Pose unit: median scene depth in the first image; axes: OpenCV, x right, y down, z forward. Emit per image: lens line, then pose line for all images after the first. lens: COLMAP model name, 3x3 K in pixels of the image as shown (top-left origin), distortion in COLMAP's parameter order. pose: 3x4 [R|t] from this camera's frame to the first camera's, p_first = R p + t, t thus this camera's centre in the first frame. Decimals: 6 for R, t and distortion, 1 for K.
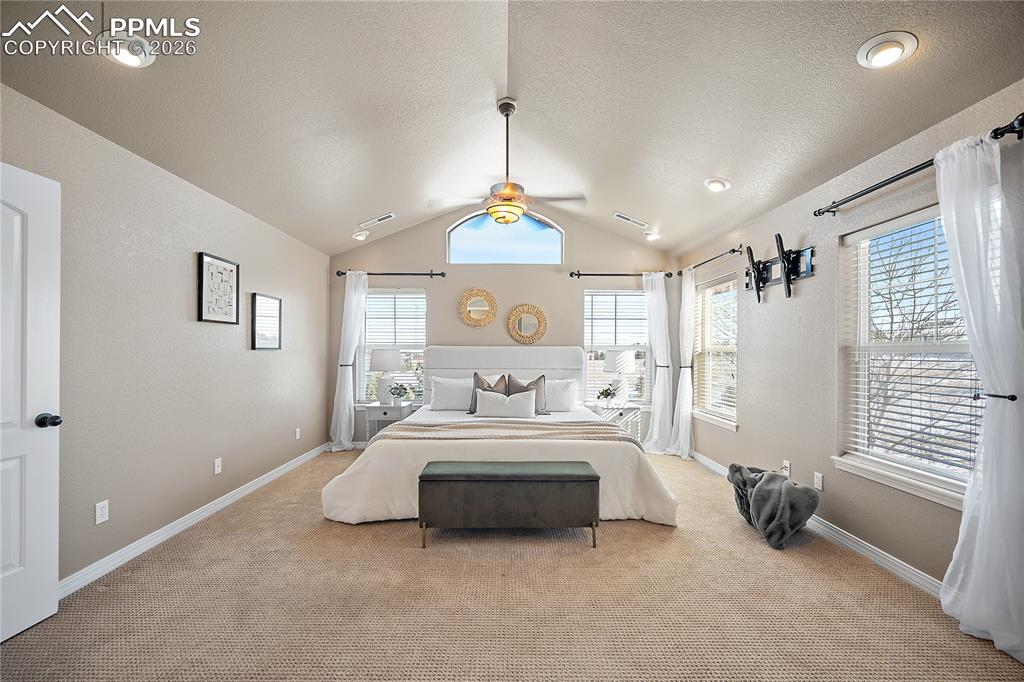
lens RADIAL K [[405.1, 0, 506.2], [0, 405.1, 346.5], [0, 0, 1]] dist [-0.002382, -0.000435]
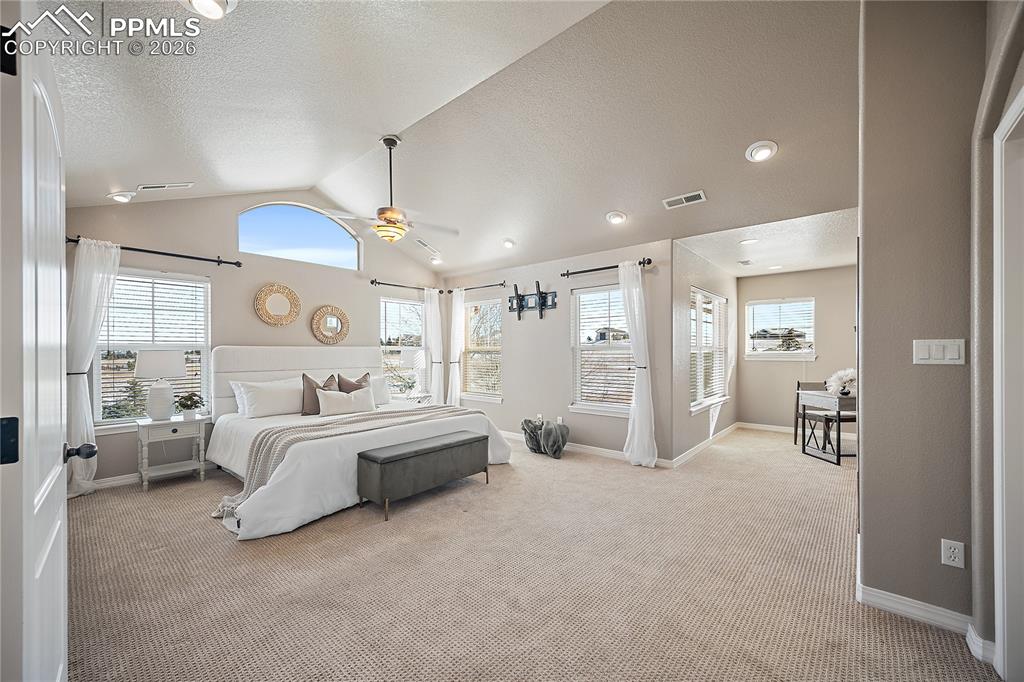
lens RADIAL K [[405.1, 0, 507.1], [0, 405.1, 346.7], [0, 0, 1]] dist [-0.002382, -0.000435]
pose [[0.658705, 0.001978, 0.752399, -0.521317], [-0.003665, 0.999993, 0.000580, -0.002821], [-0.752392, -0.003140, 0.658708, -0.015615]]
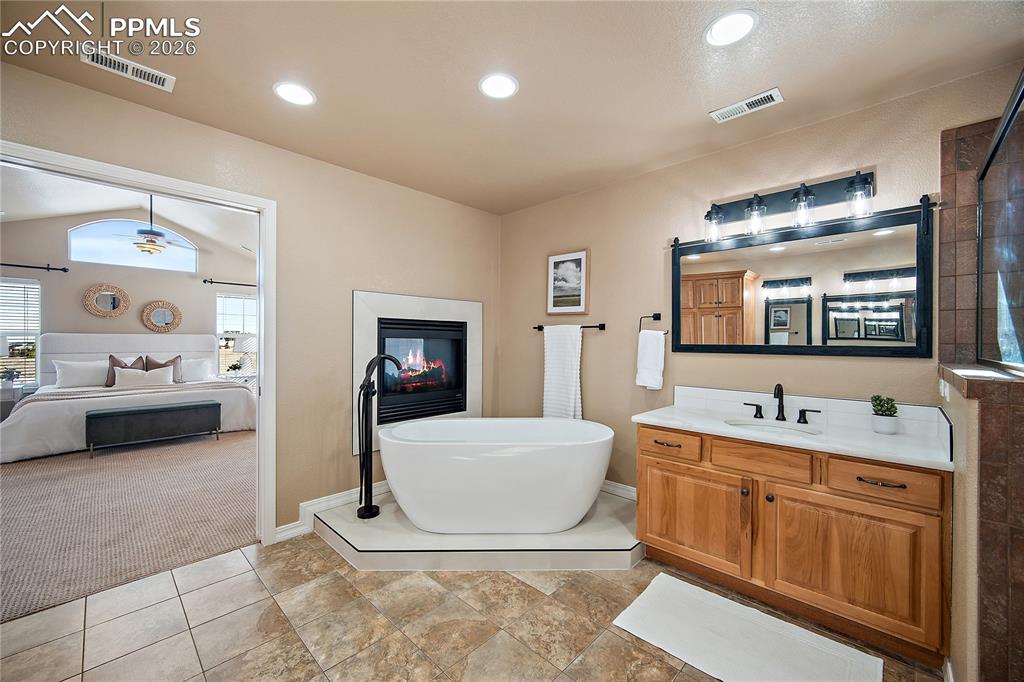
lens RADIAL K [[405.1, 0, 510.2], [0, 405.1, 342.7], [0, 0, 1]] dist [-0.002382, -0.000435]
pose [[0.698272, -0.006045, 0.715807, -0.115028], [-0.010906, 0.999758, 0.019082, -0.012932], [-0.715750, -0.021131, 0.698037, -0.821423]]
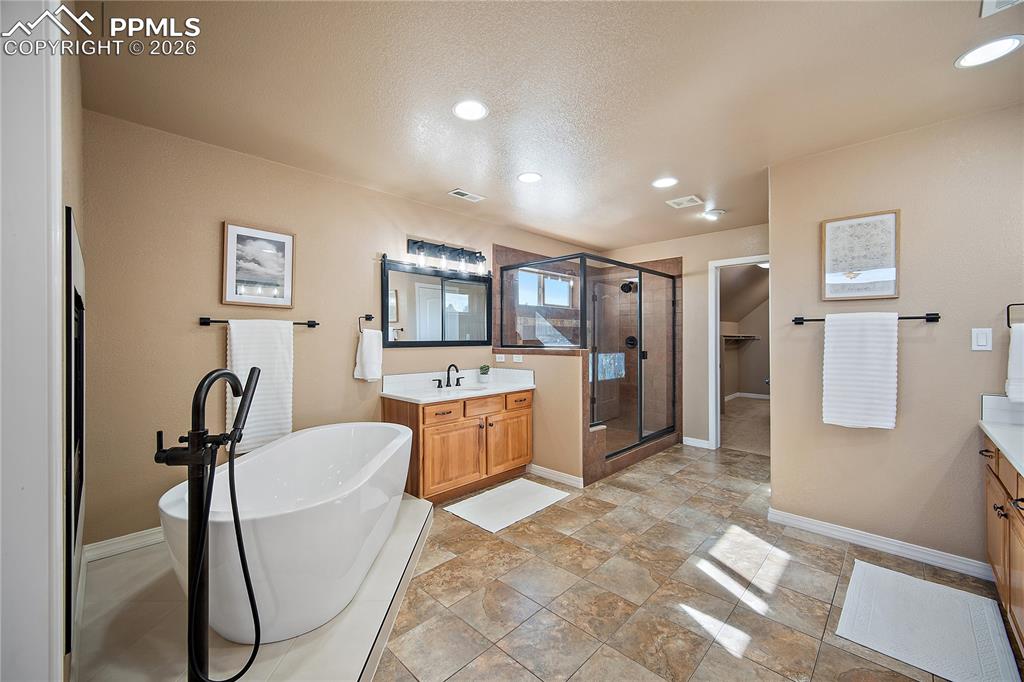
lens RADIAL K [[405.1, 0, 505.3], [0, 405.1, 336.9], [0, 0, 1]] dist [-0.002382, -0.000435]
pose [[-0.712722, 0.002197, 0.701443, -0.184812], [-0.008644, 0.999892, -0.011914, -0.002142], [-0.701394, -0.014555, -0.712626, -0.159247]]
